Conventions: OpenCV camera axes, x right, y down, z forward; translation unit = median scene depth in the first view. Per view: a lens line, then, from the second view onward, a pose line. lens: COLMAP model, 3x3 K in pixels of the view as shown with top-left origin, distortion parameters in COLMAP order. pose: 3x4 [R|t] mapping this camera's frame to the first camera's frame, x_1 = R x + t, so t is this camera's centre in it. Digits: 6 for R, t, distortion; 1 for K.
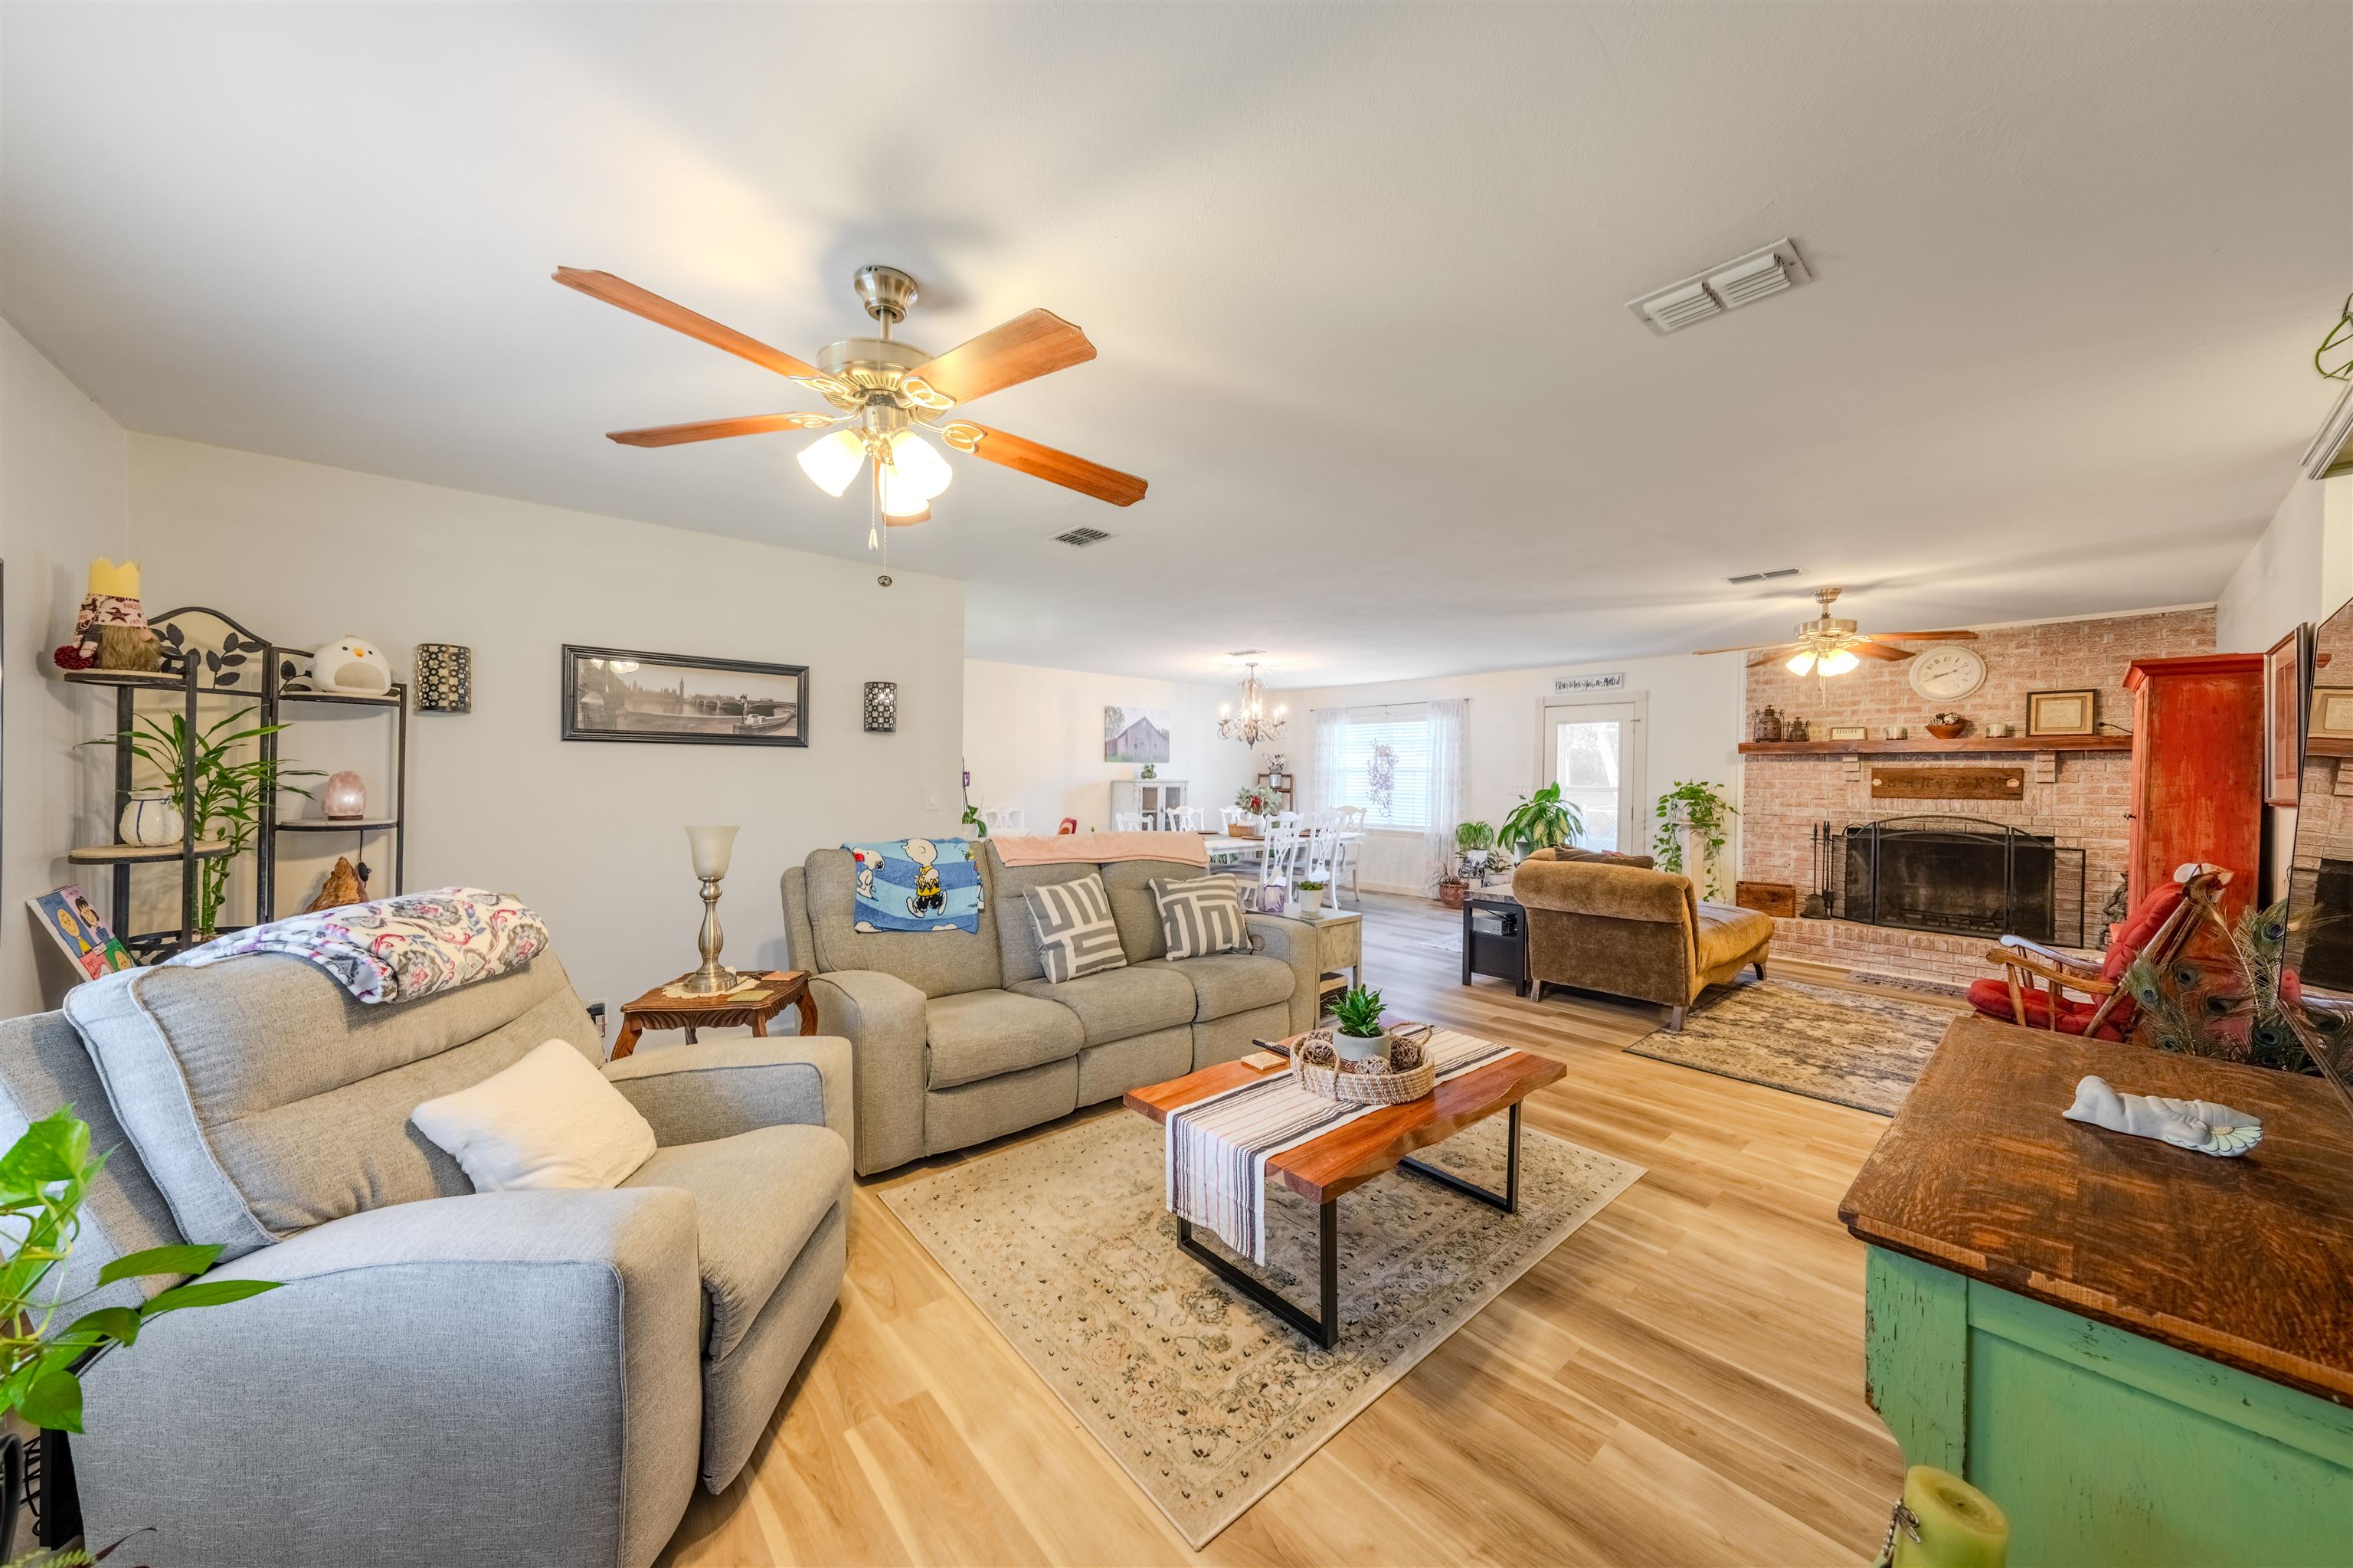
lens RADIAL K [[800.8, 0, 1182.8], [0, 800.8, 777.5], [0, 0, 1]] dist [-0.004935, 0.000710]
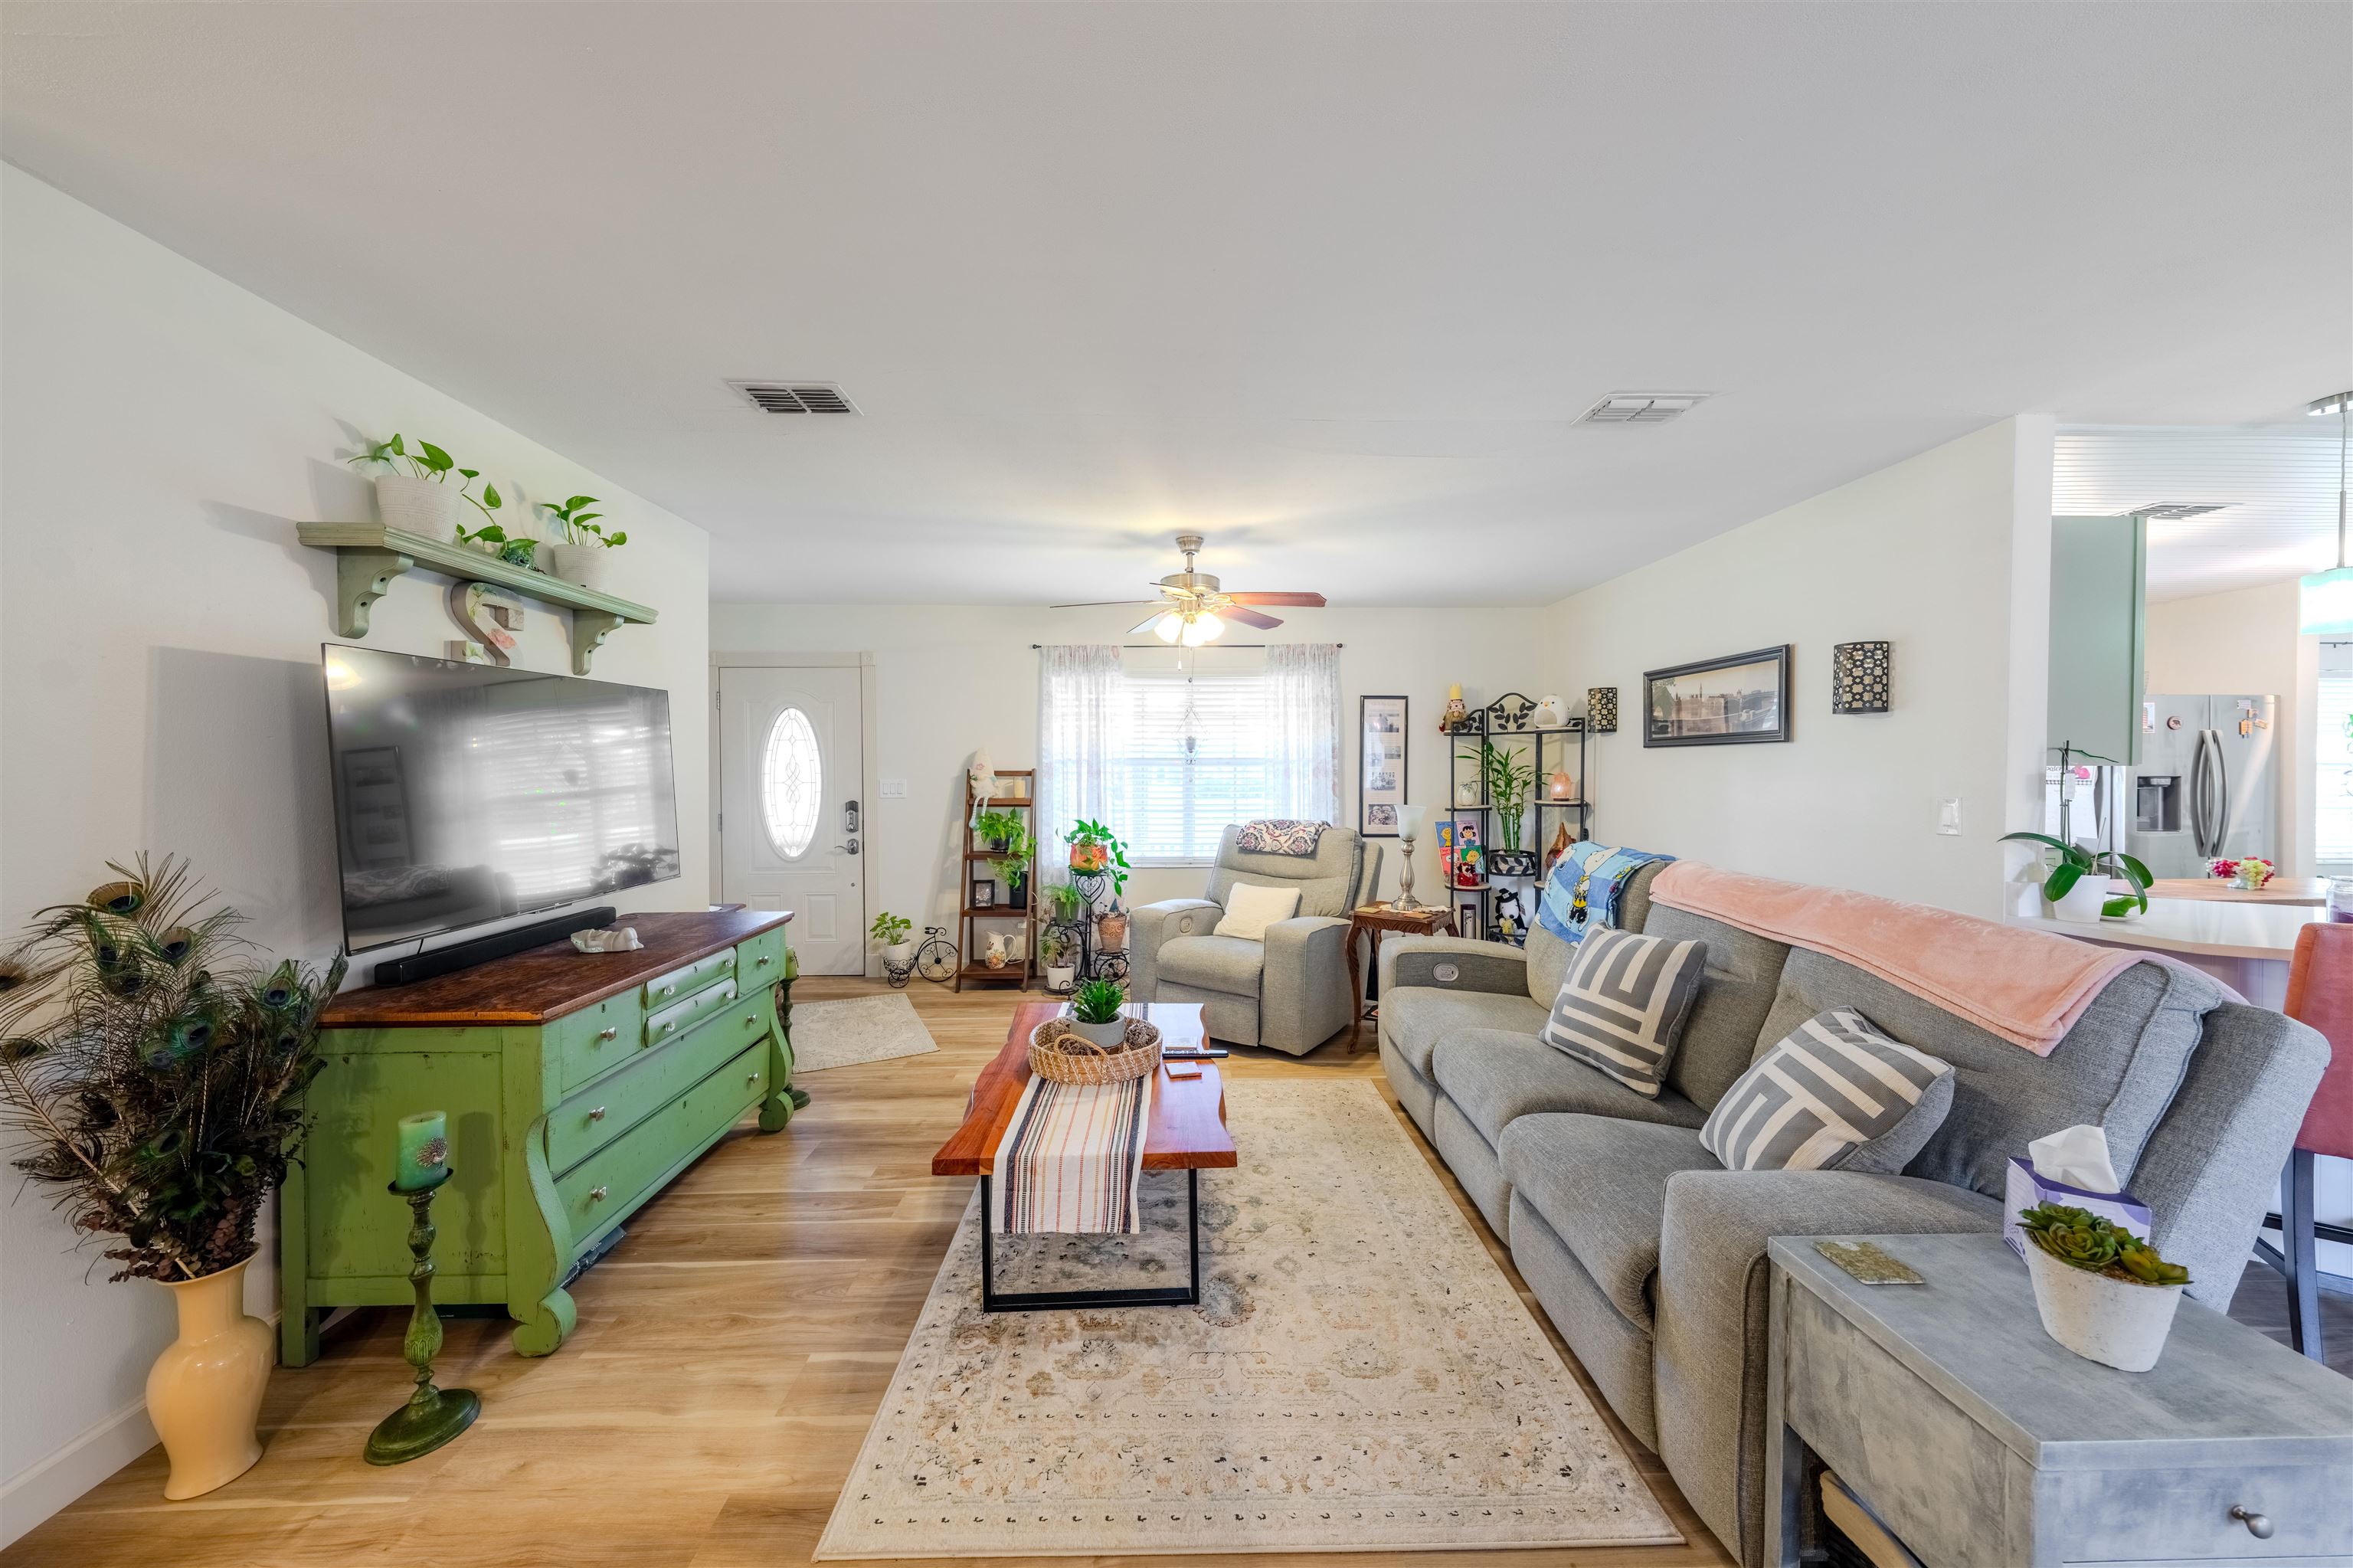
lens RADIAL K [[800.8, 0, 1189.1], [0, 800.8, 761.2], [0, 0, 1]] dist [-0.004935, 0.000710]
pose [[-0.629099, -0.017642, -0.777125, 0.734105], [-0.008424, 0.999838, -0.015879, 0.003177], [0.777280, -0.003443, -0.629146, 1.324373]]
